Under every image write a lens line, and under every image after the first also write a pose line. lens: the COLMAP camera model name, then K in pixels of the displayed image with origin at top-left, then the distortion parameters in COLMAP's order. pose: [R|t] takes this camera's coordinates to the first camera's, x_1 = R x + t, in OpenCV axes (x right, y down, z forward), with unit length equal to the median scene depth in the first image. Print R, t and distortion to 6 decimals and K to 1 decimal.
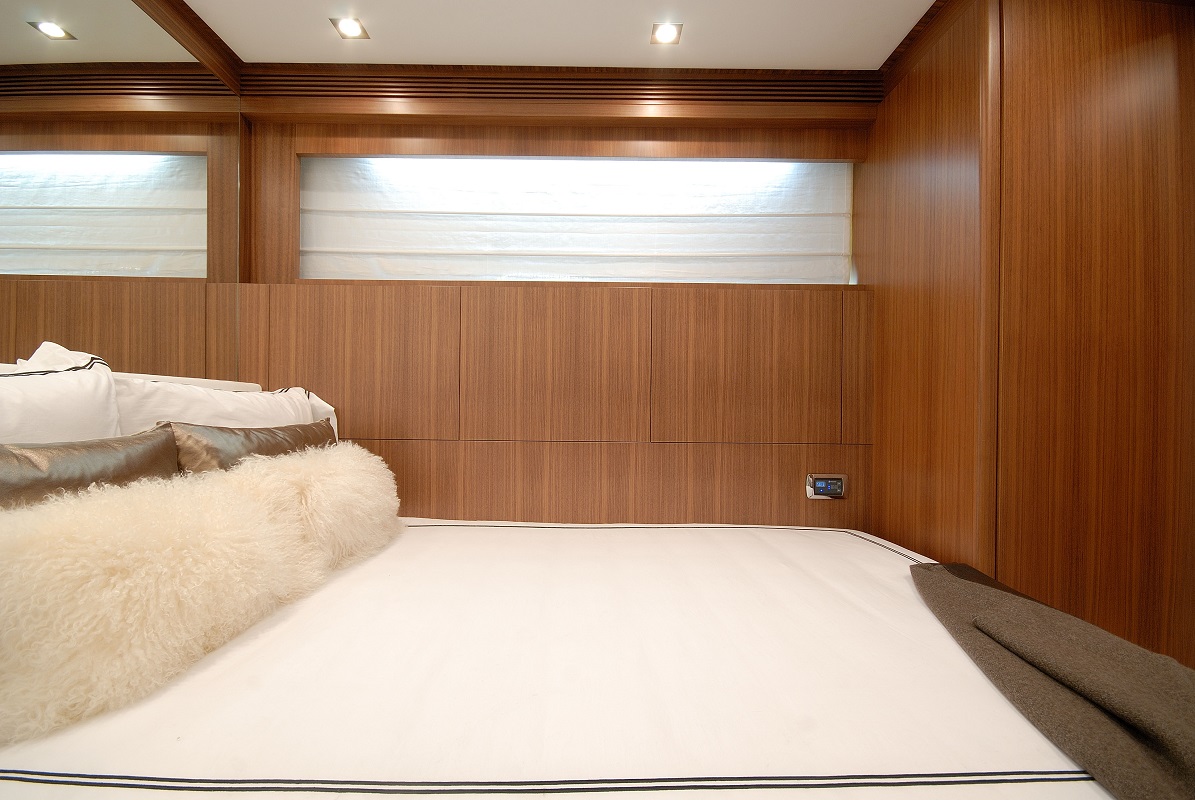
lens RADIAL K [[523.2, 0, 596.8], [0, 523.2, 409.7], [0, 0, 1]] dist [0.000485, -0.004392]
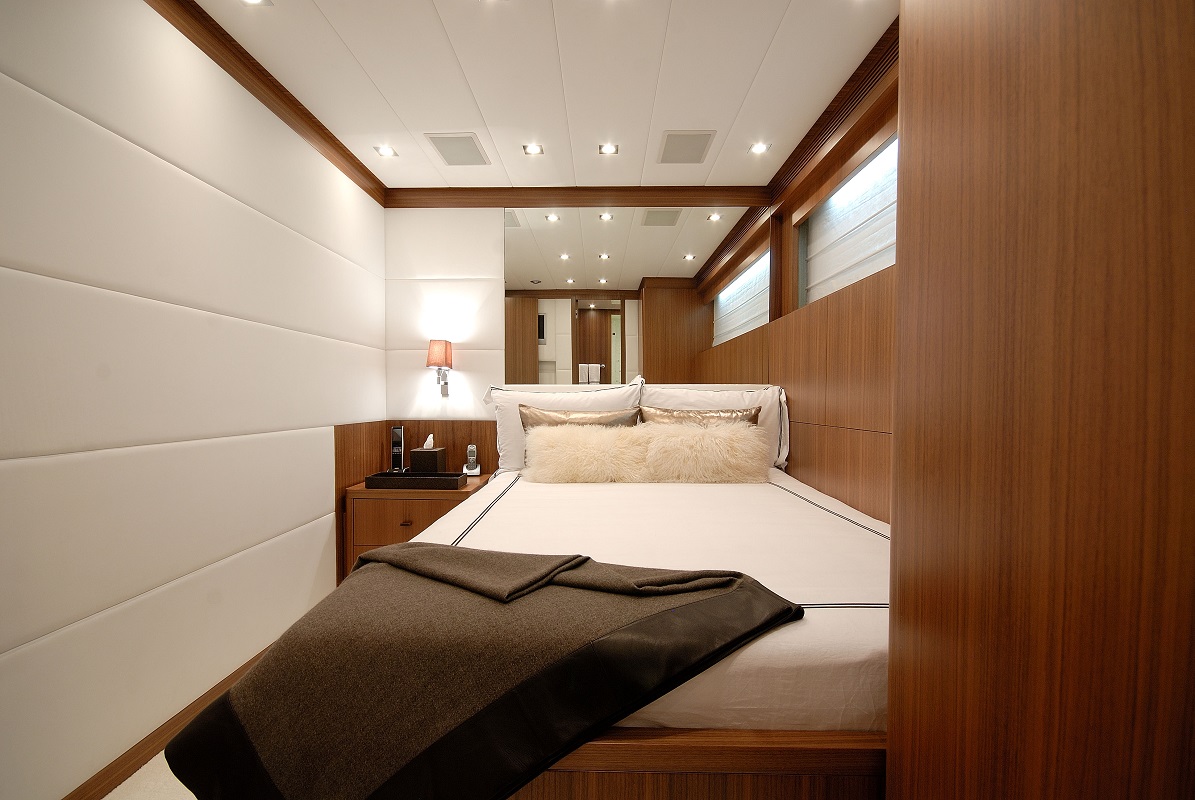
lens RADIAL K [[523.2, 0, 608.6], [0, 523.2, 405.9], [0, 0, 1]] dist [0.000485, -0.004392]
pose [[0.018932, 0.003147, -0.999816, 0.923527], [-0.000179, 0.999995, 0.003144, 0.009483], [0.999821, 0.000119, 0.018932, 0.480967]]
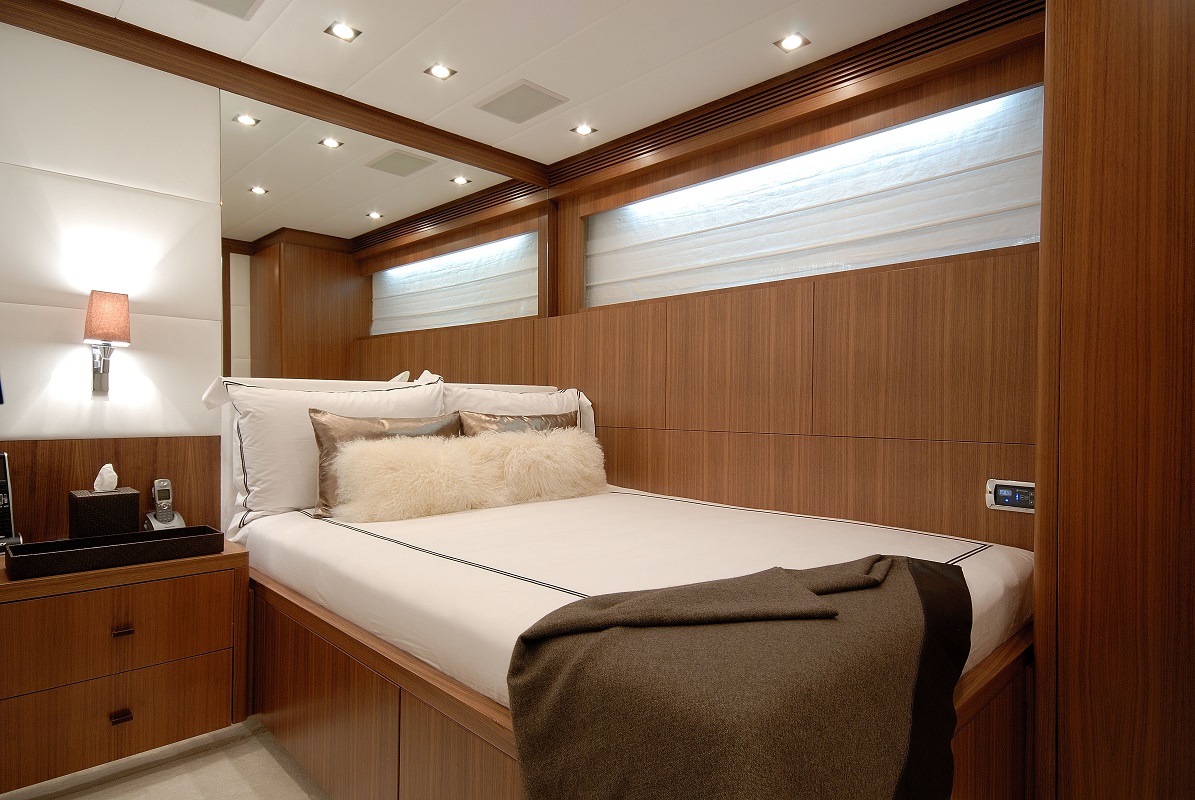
lens RADIAL K [[645.7, 0, 601.6], [0, 645.7, 405.8], [0, 0, 1]] dist [0.009741, 0.001022]
pose [[0.708817, -0.003525, -0.705383, 0.687428], [0.001650, 0.999993, -0.003340, 0.008976], [0.705390, 0.001204, 0.708818, -0.163360]]
